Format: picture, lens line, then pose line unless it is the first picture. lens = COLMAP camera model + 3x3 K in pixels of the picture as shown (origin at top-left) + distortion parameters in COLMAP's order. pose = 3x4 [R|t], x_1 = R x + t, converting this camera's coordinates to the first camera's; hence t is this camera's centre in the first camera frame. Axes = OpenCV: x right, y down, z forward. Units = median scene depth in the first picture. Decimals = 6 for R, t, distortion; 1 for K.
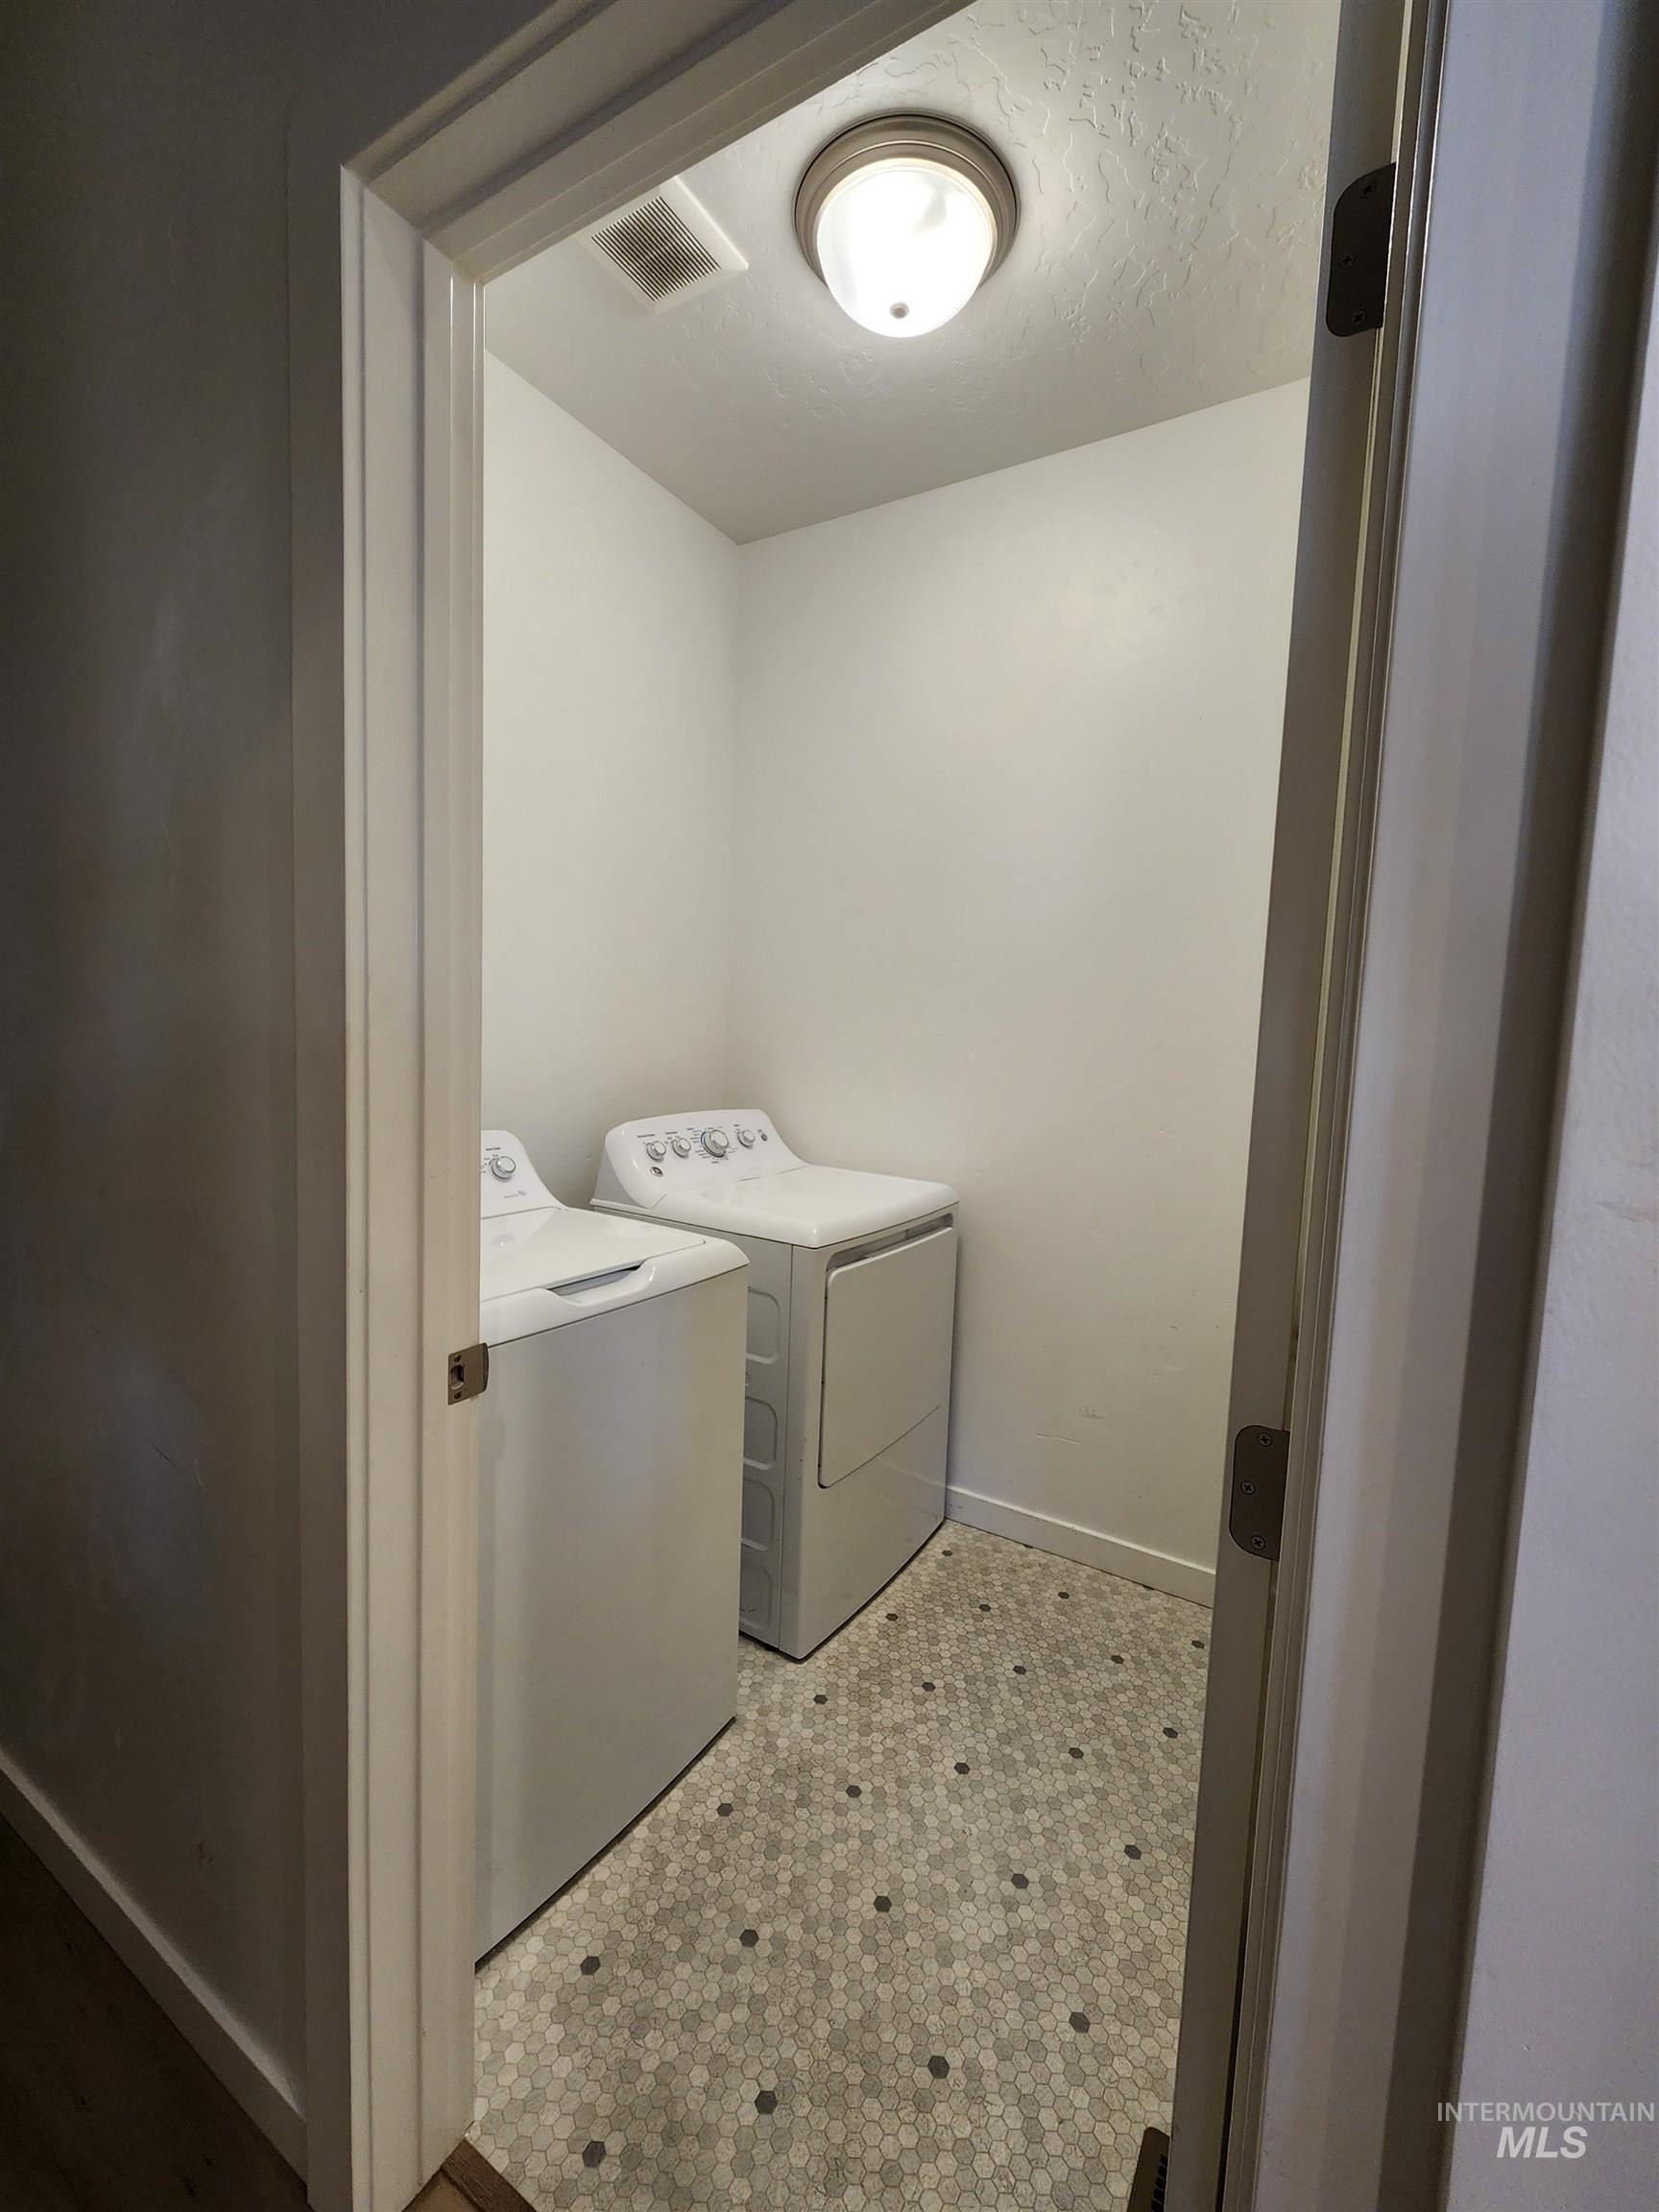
lens RADIAL K [[904.6, 0, 830.7], [0, 904.6, 1115.6], [0, 0, 1]] dist [0.006536, -0.004122]
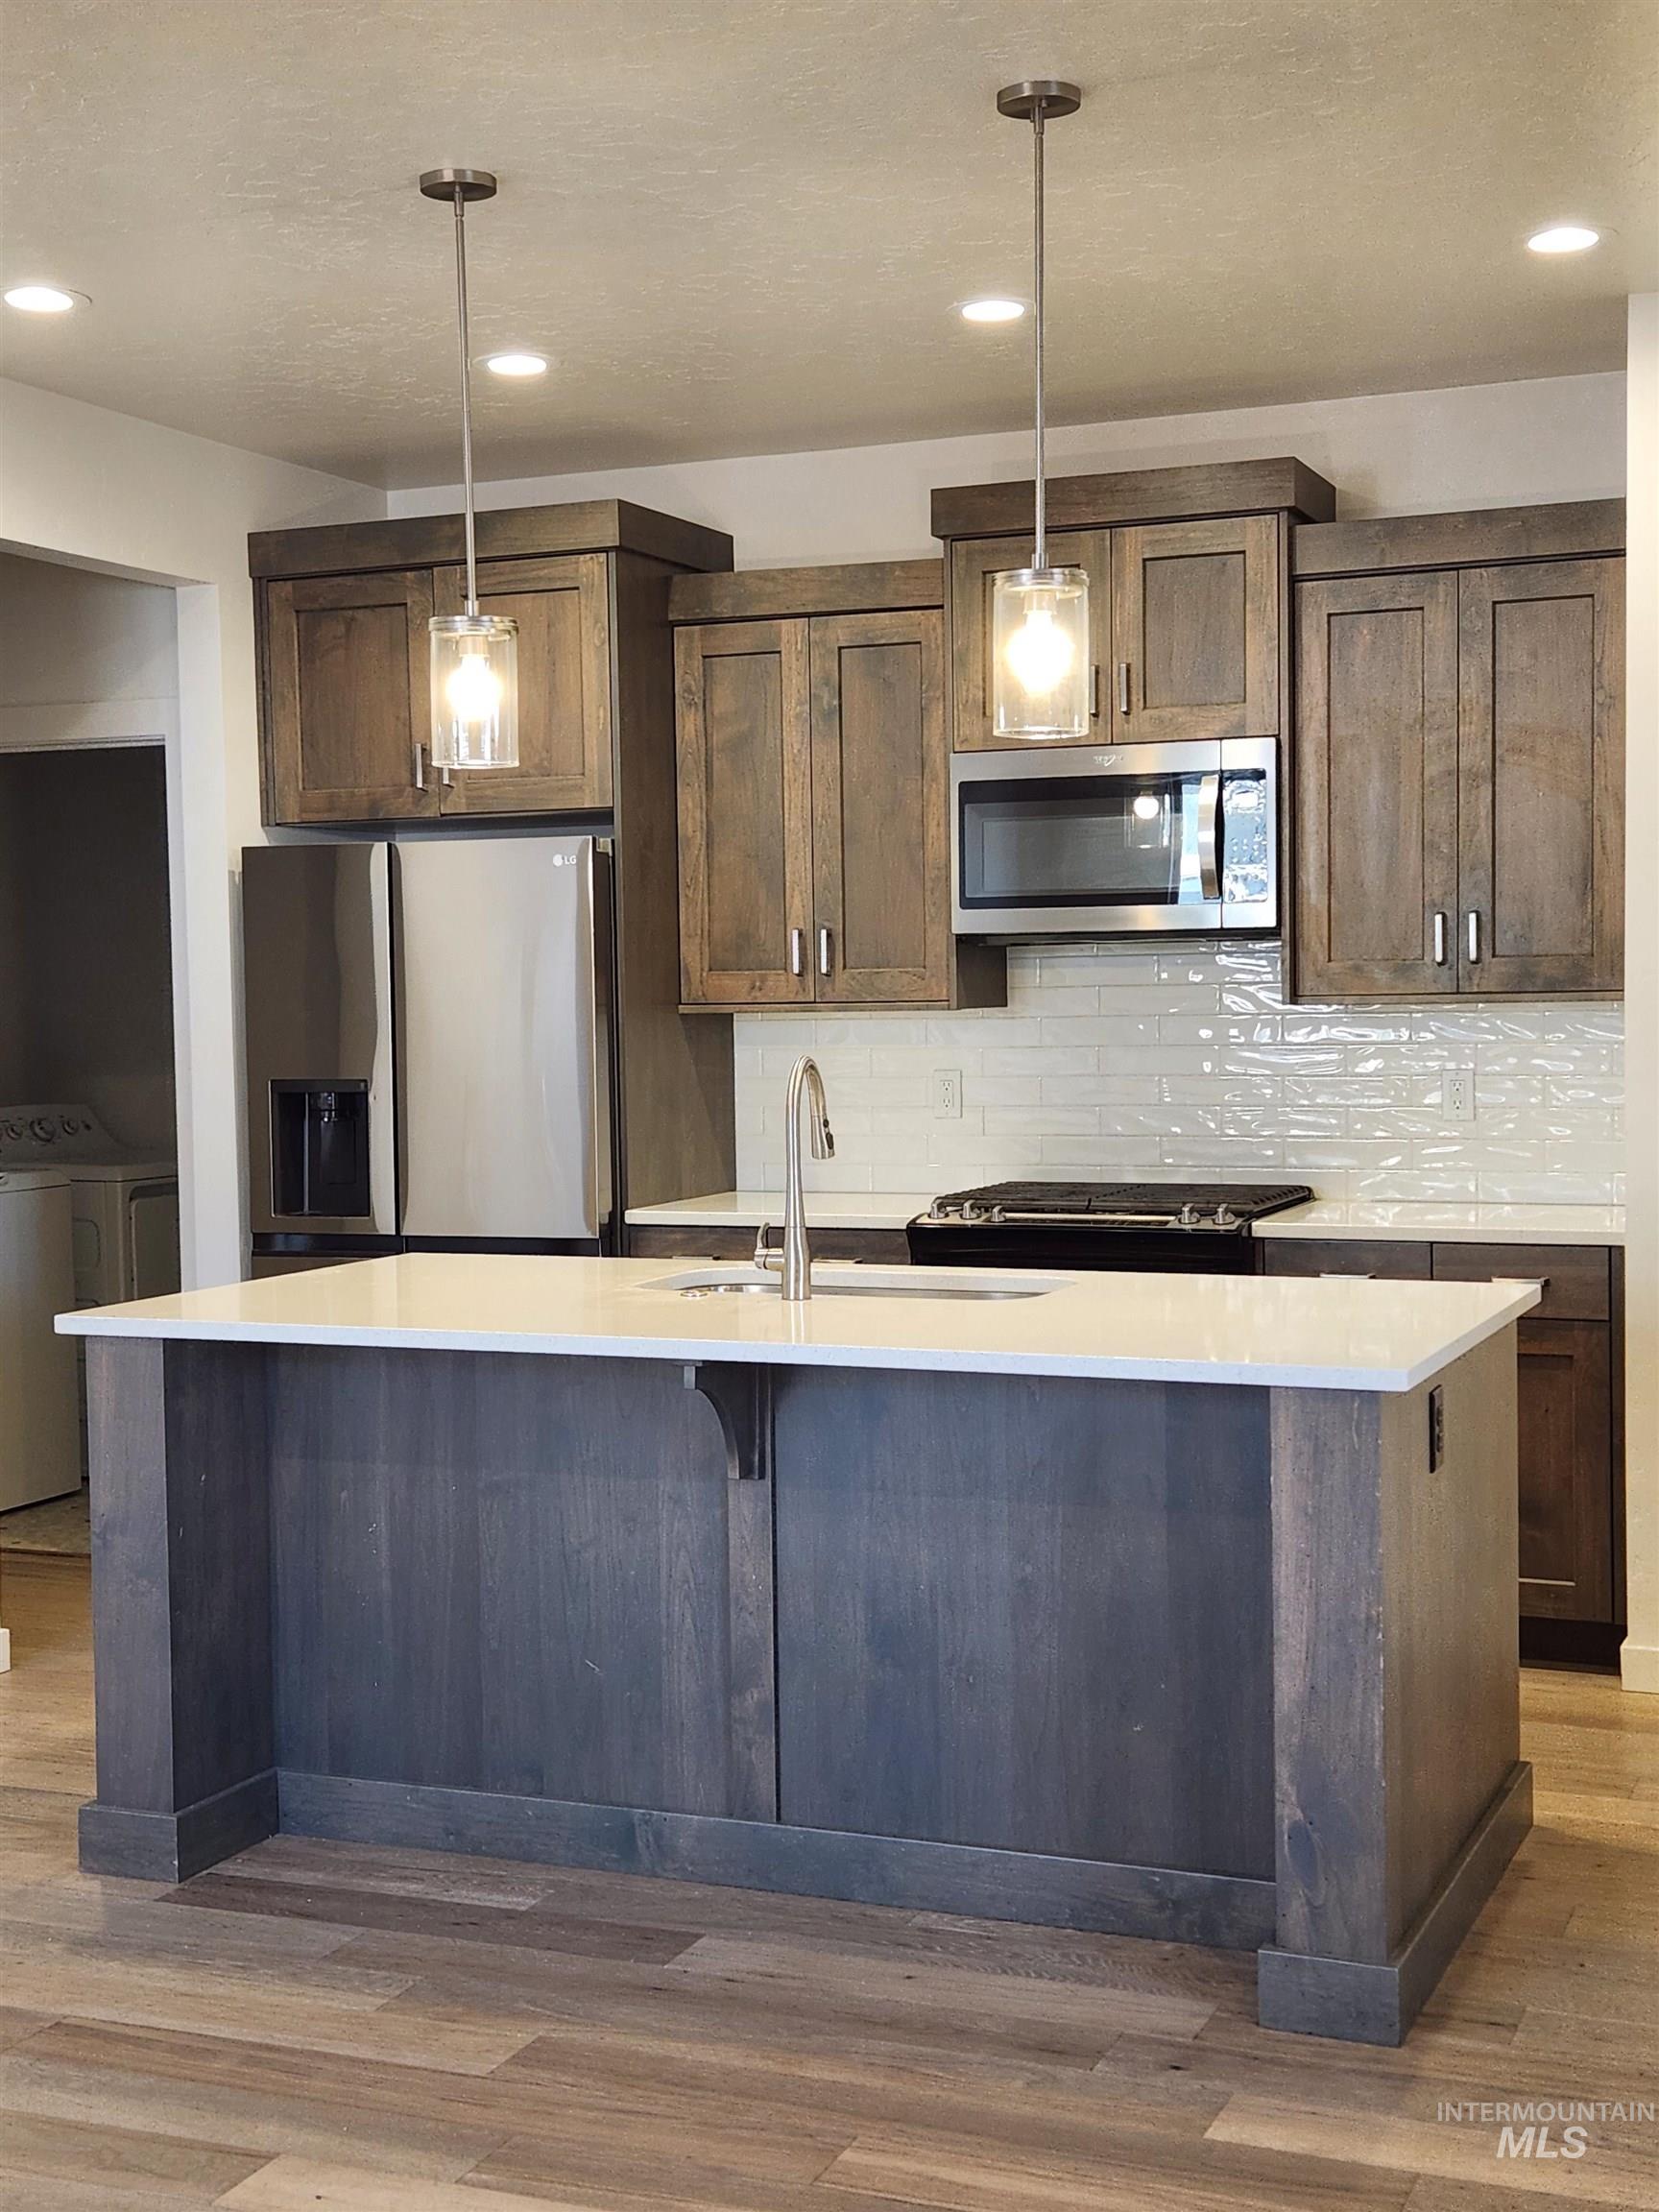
lens RADIAL K [[2852.4, 0, 813.9], [0, 2852.4, 1109.9], [0, 0, 1]] dist [0.057474, 0.000000]
pose [[0.988170, -0.059776, 0.141234, 0.342254], [0.064027, 0.997616, -0.025746, 0.165901], [-0.139358, 0.034484, 0.989641, -2.845971]]
